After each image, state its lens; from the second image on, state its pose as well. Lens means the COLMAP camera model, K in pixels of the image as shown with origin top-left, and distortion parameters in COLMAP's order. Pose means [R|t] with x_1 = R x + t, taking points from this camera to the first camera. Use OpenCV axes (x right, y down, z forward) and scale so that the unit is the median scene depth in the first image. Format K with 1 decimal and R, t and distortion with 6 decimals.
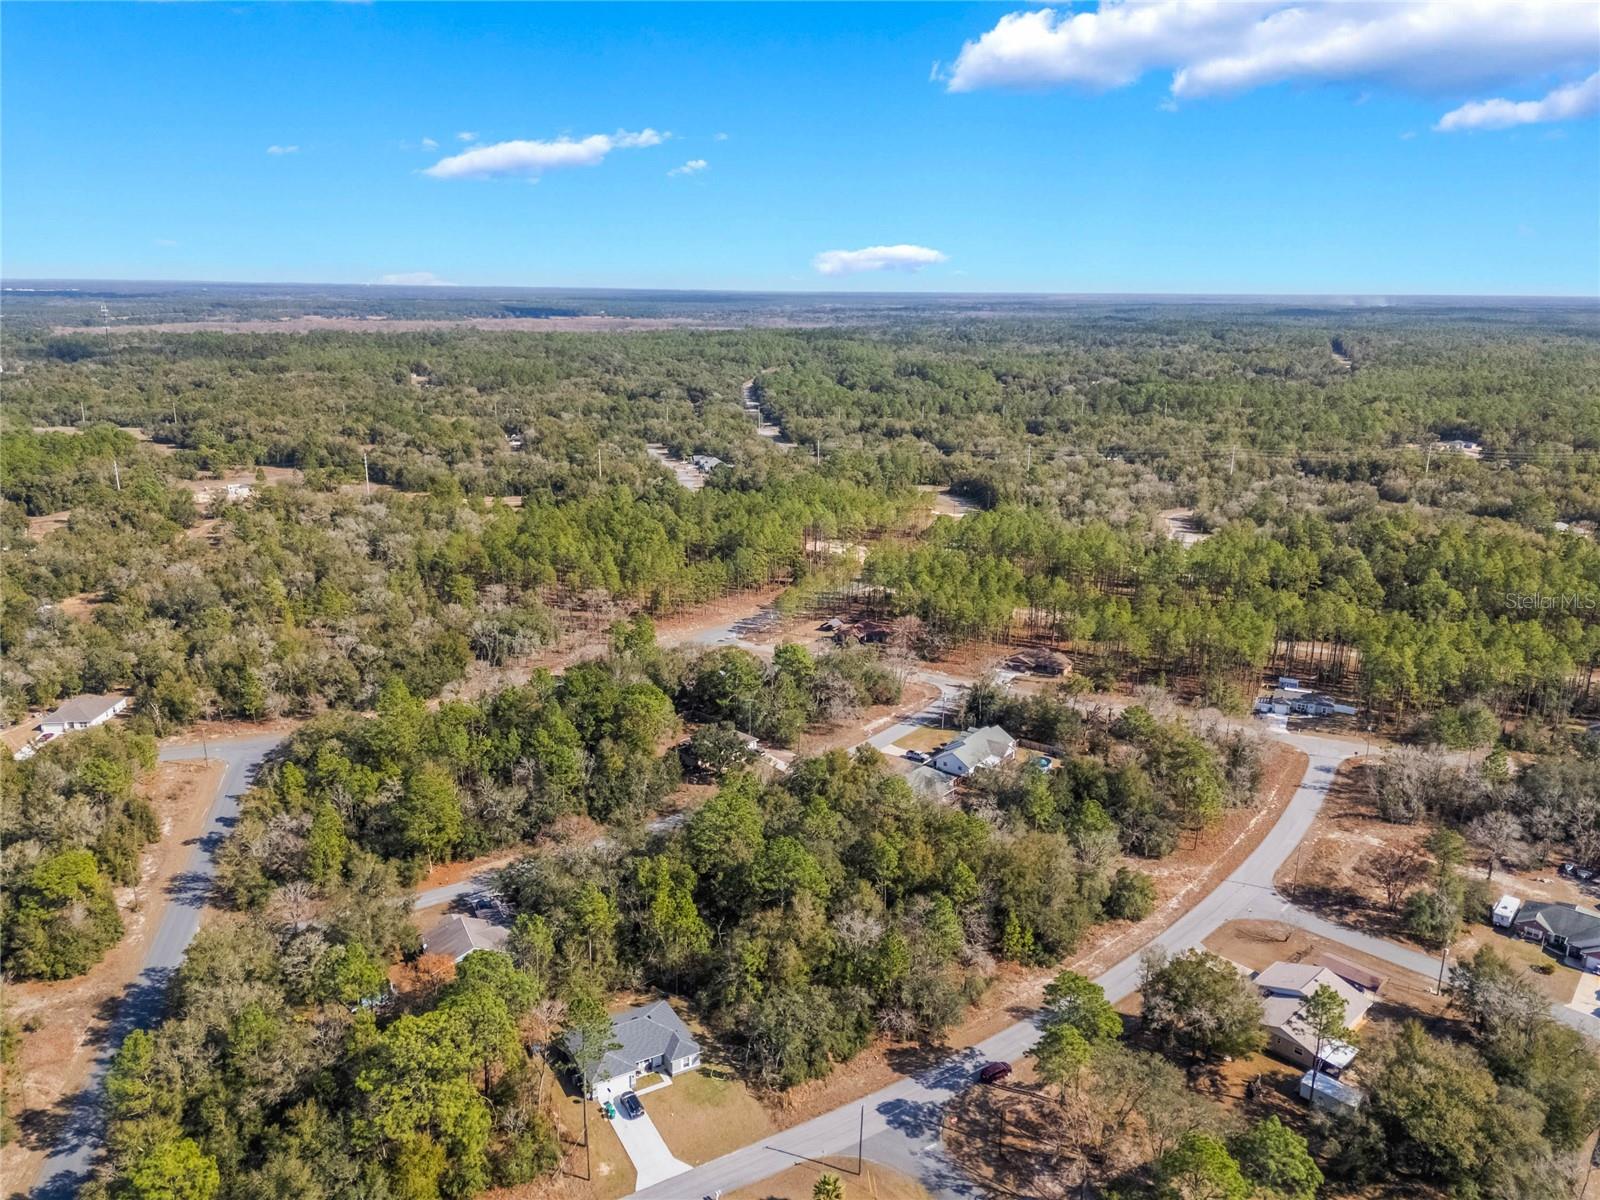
lens RADIAL K [[1171.9, 0, 798.3], [0, 1171.9, 594.0], [0, 0, 1]] dist [0.072608, -0.061310]
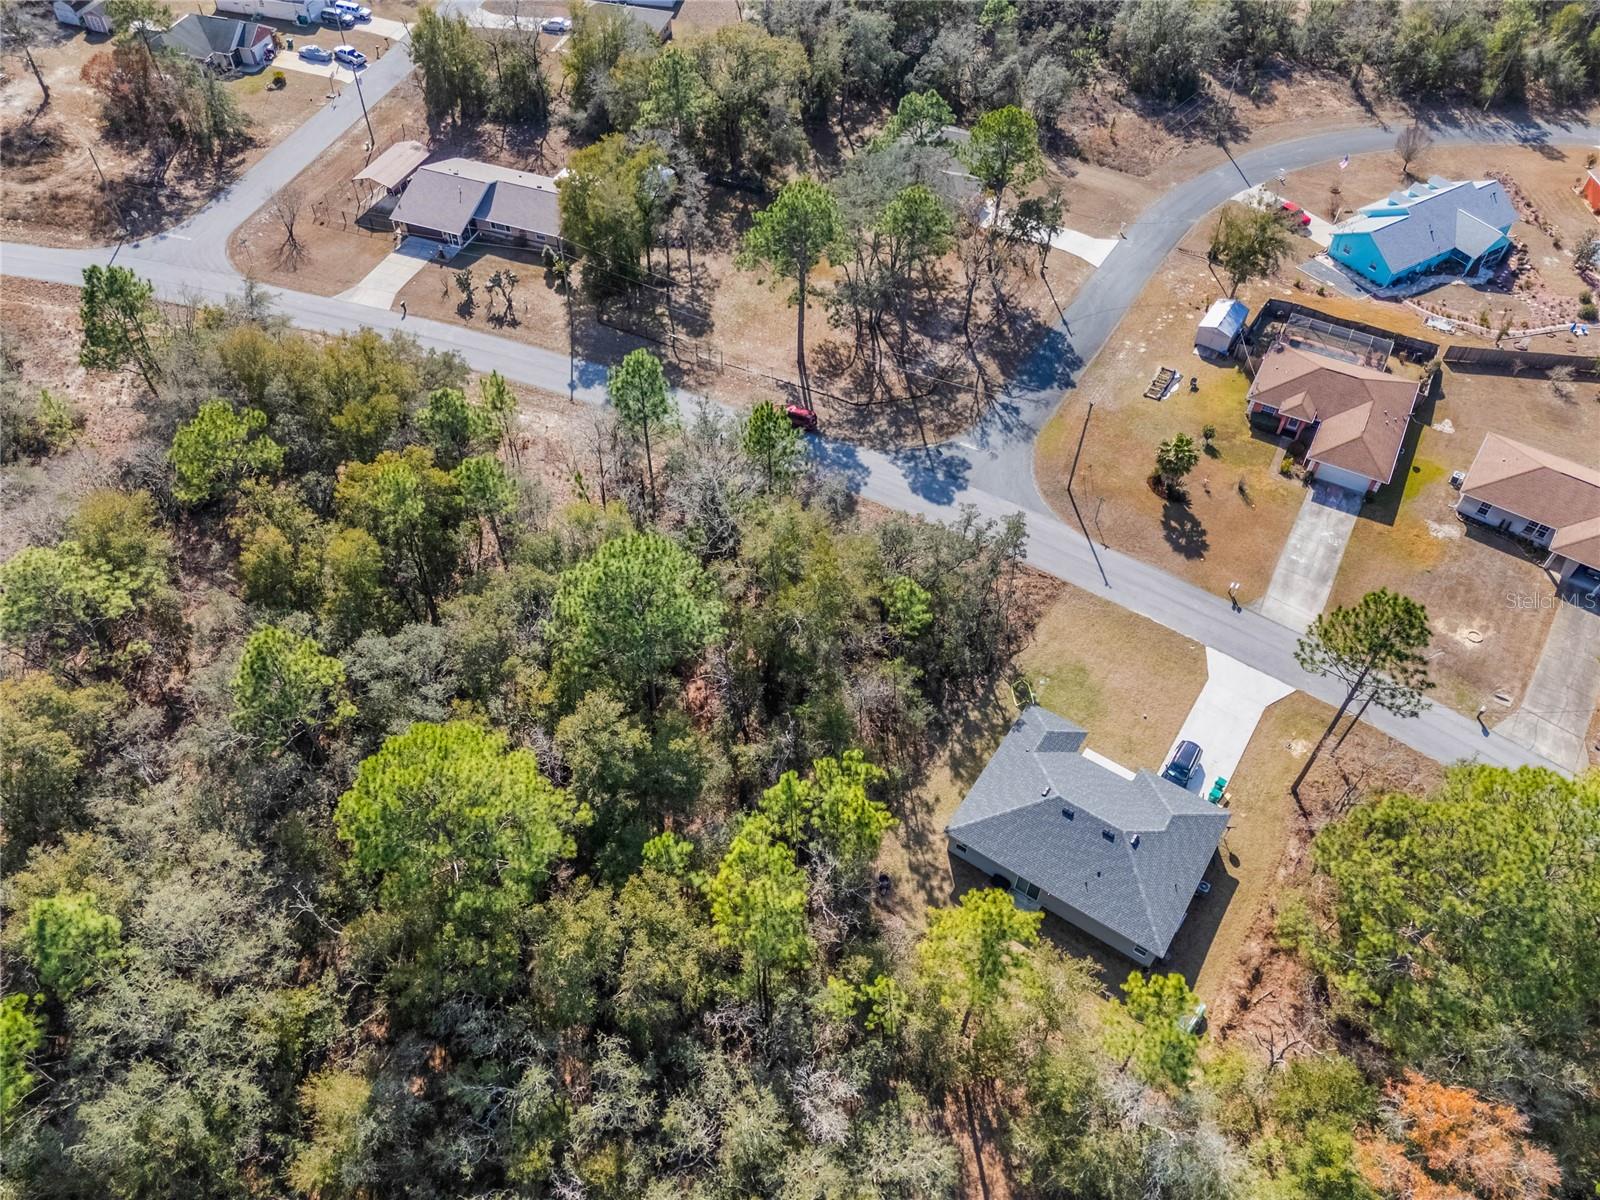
lens RADIAL K [[1171.9, 0, 798.3], [0, 1171.9, 594.0], [0, 0, 1]] dist [0.072608, -0.061310]
pose [[-0.451300, -0.679677, 0.578246, -0.271446], [0.205657, 0.551327, 0.808544, -0.090661], [-0.868351, 0.483816, -0.109034, 0.980203]]
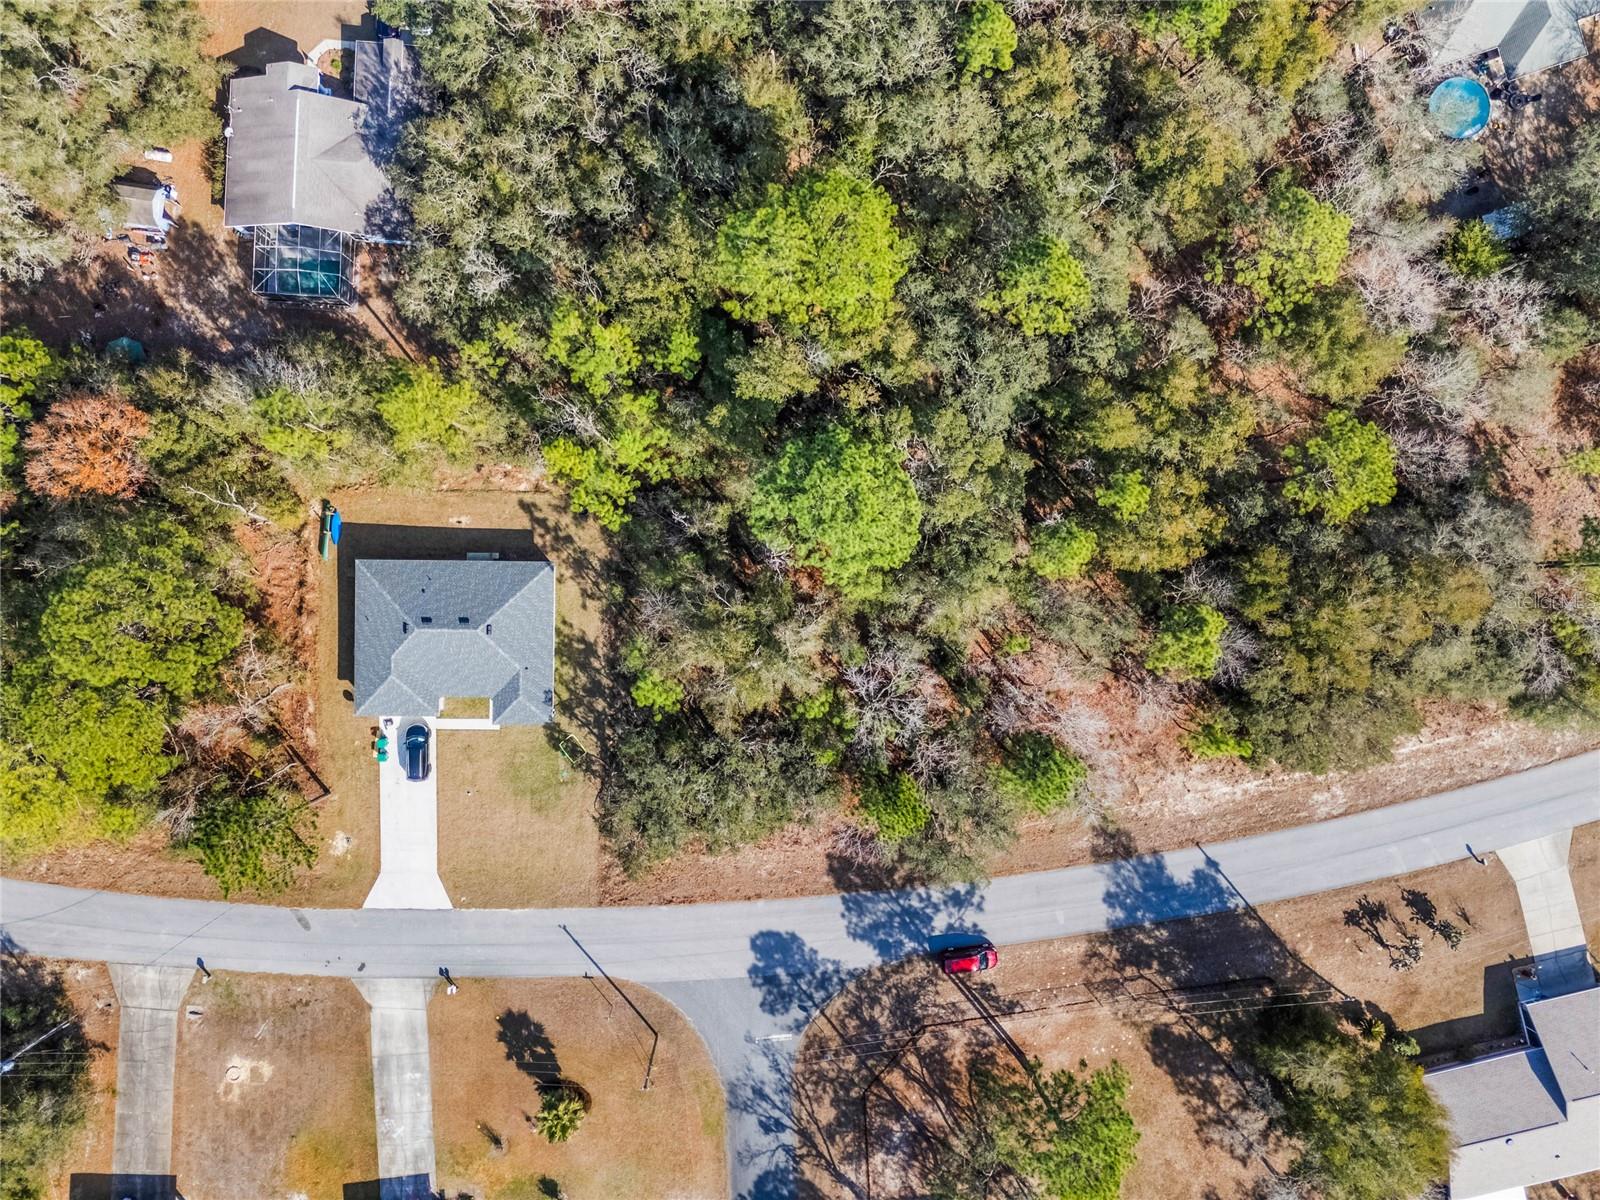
lens RADIAL K [[1161.4, 0, 788.4], [0, 1161.4, 600.2], [0, 0, 1]] dist [0.068825, -0.052802]
pose [[0.867138, 0.497870, 0.014056, -0.013884], [-0.142988, 0.221809, 0.964549, -0.186014], [0.477102, -0.838407, 0.263529, 0.829422]]
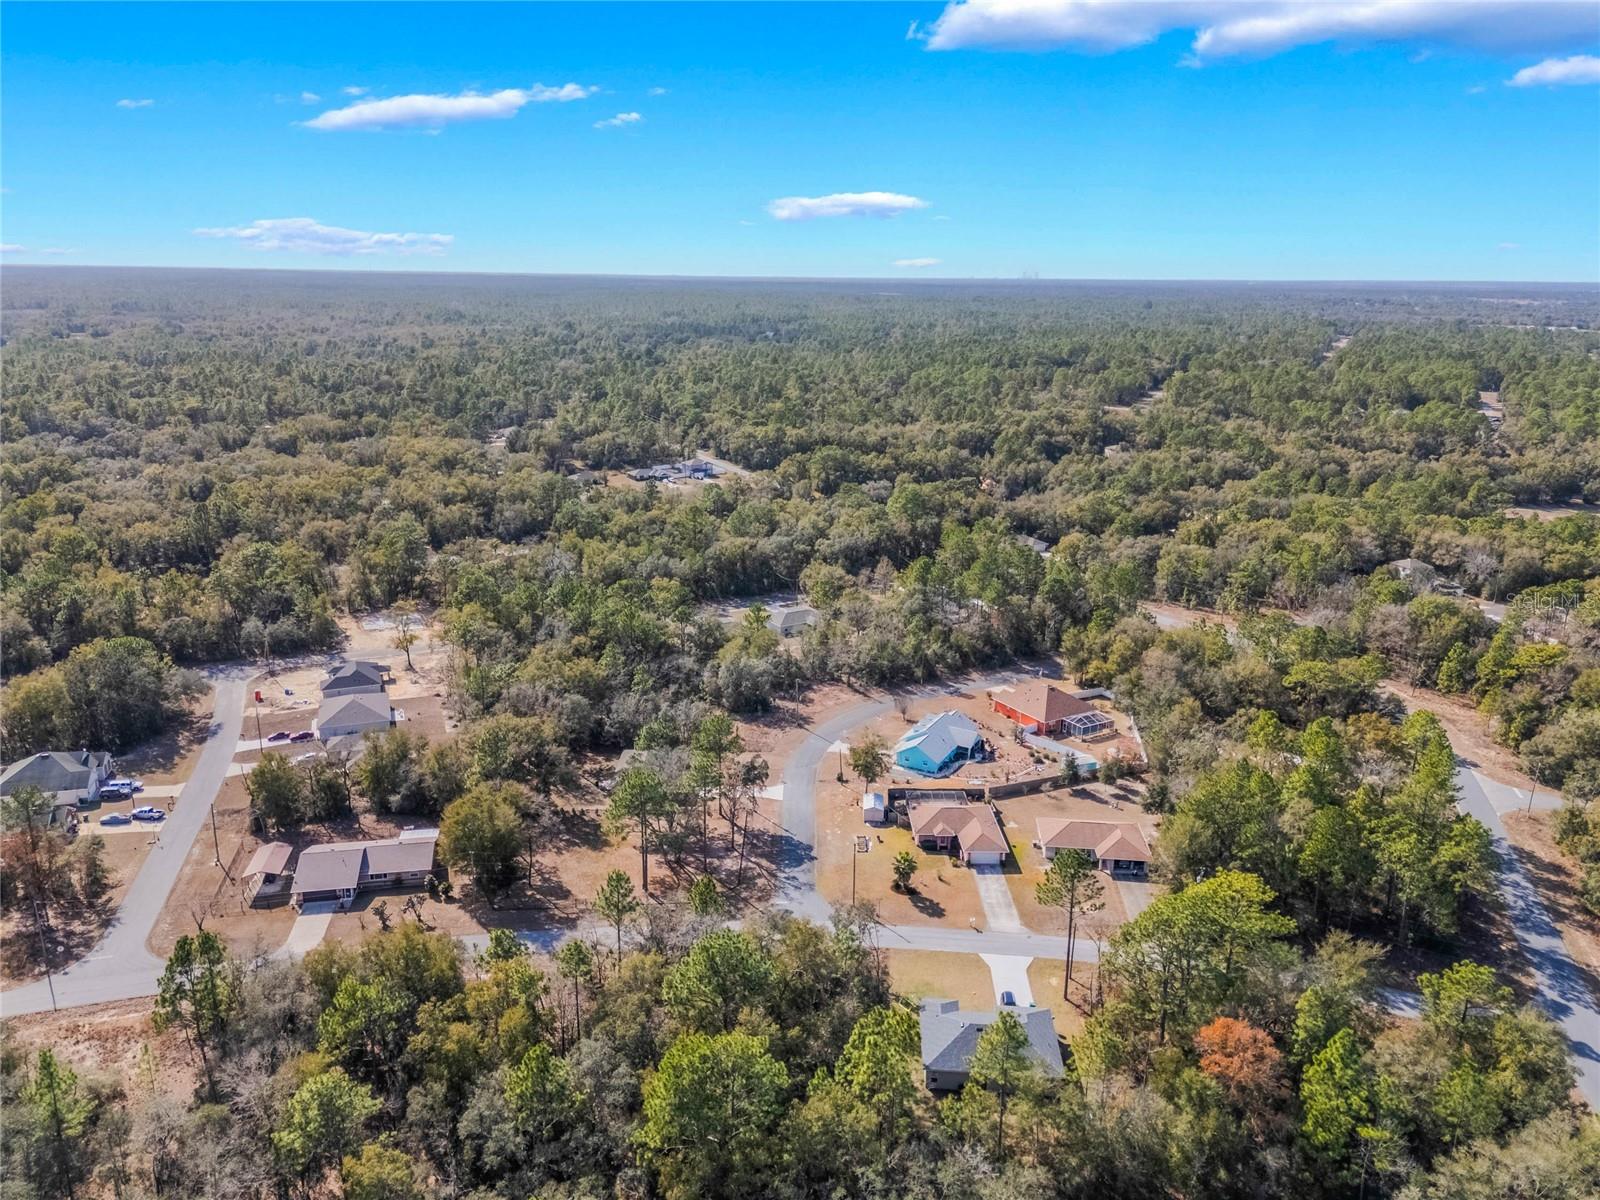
lens RADIAL K [[1174.8, 0, 781.2], [0, 1174.8, 543.1], [0, 0, 1]] dist [0.080167, -0.105011]
pose [[-0.827938, -0.140312, 0.542983, -0.378640], [0.129604, 0.894118, 0.428668, -0.283887], [-0.545638, 0.425283, -0.722089, 1.358271]]
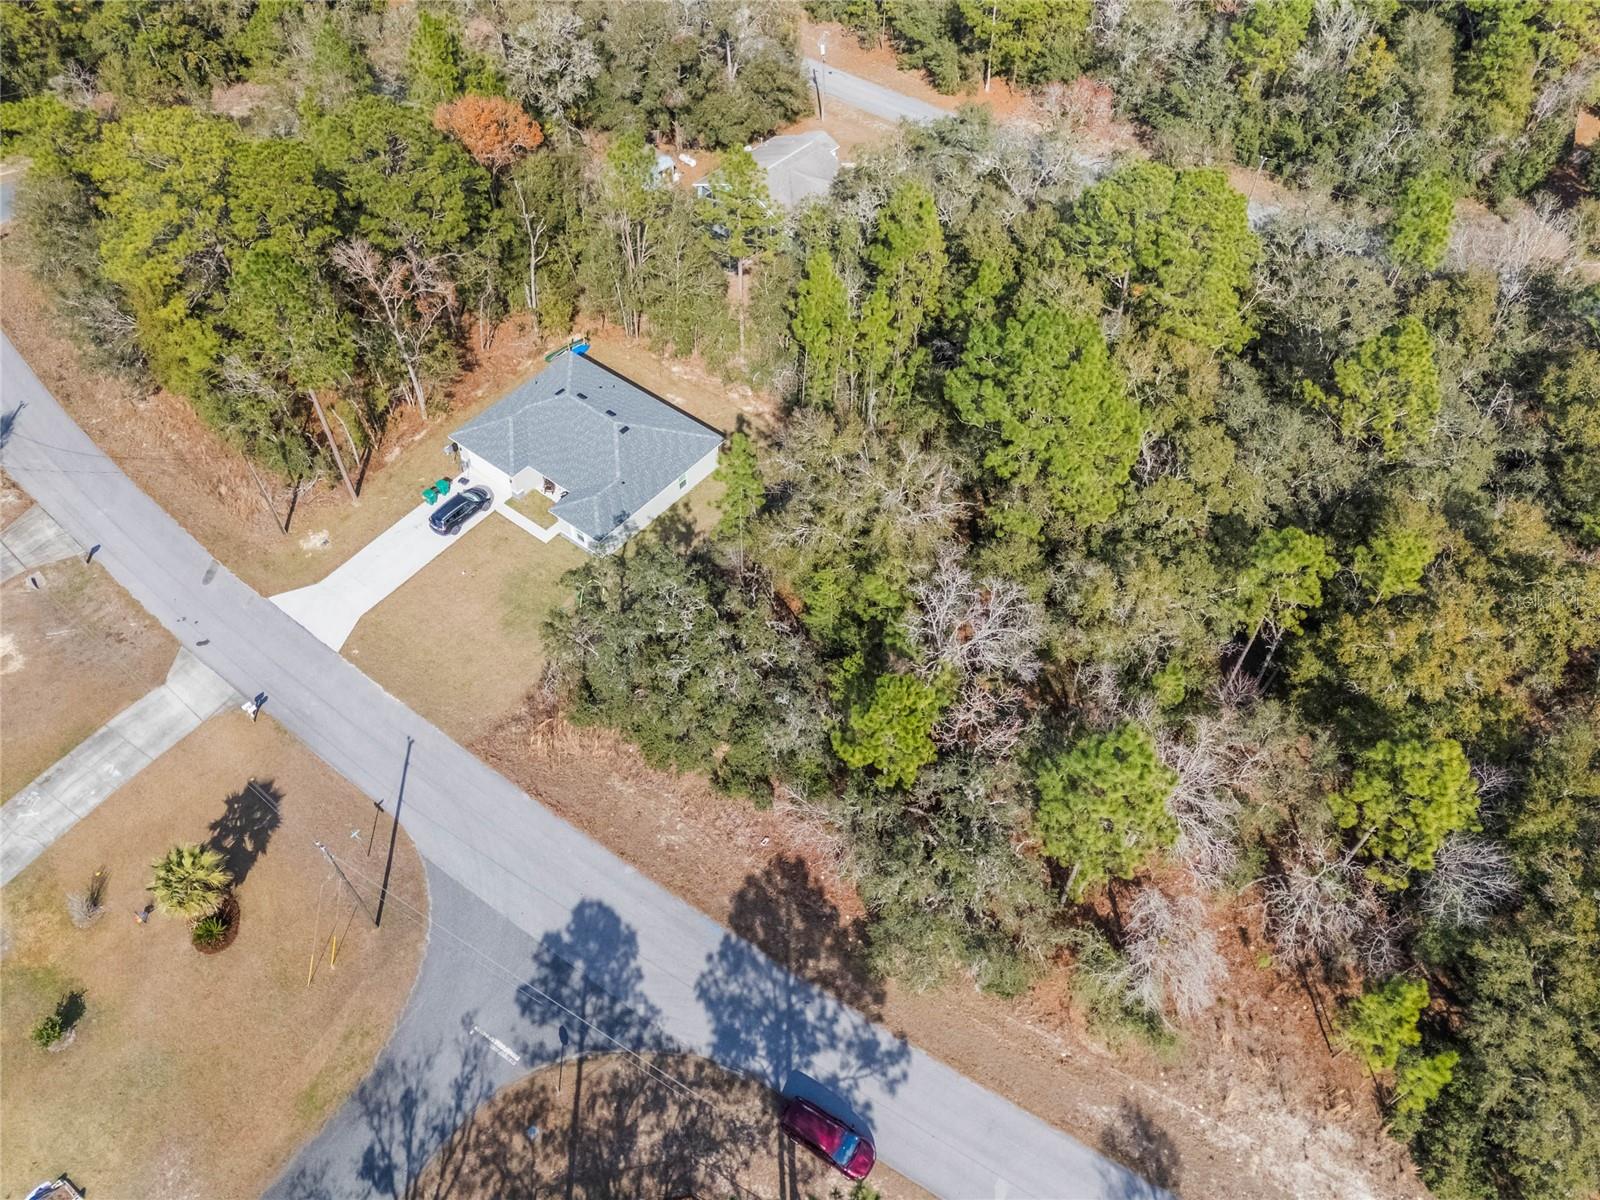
lens RADIAL K [[1171.9, 0, 798.3], [0, 1171.9, 594.0], [0, 0, 1]] dist [0.072608, -0.061310]
pose [[0.383361, 0.704174, -0.597640, 0.228813], [-0.246806, 0.701651, 0.668411, 0.043108], [0.890012, -0.108742, 0.442780, 0.742207]]
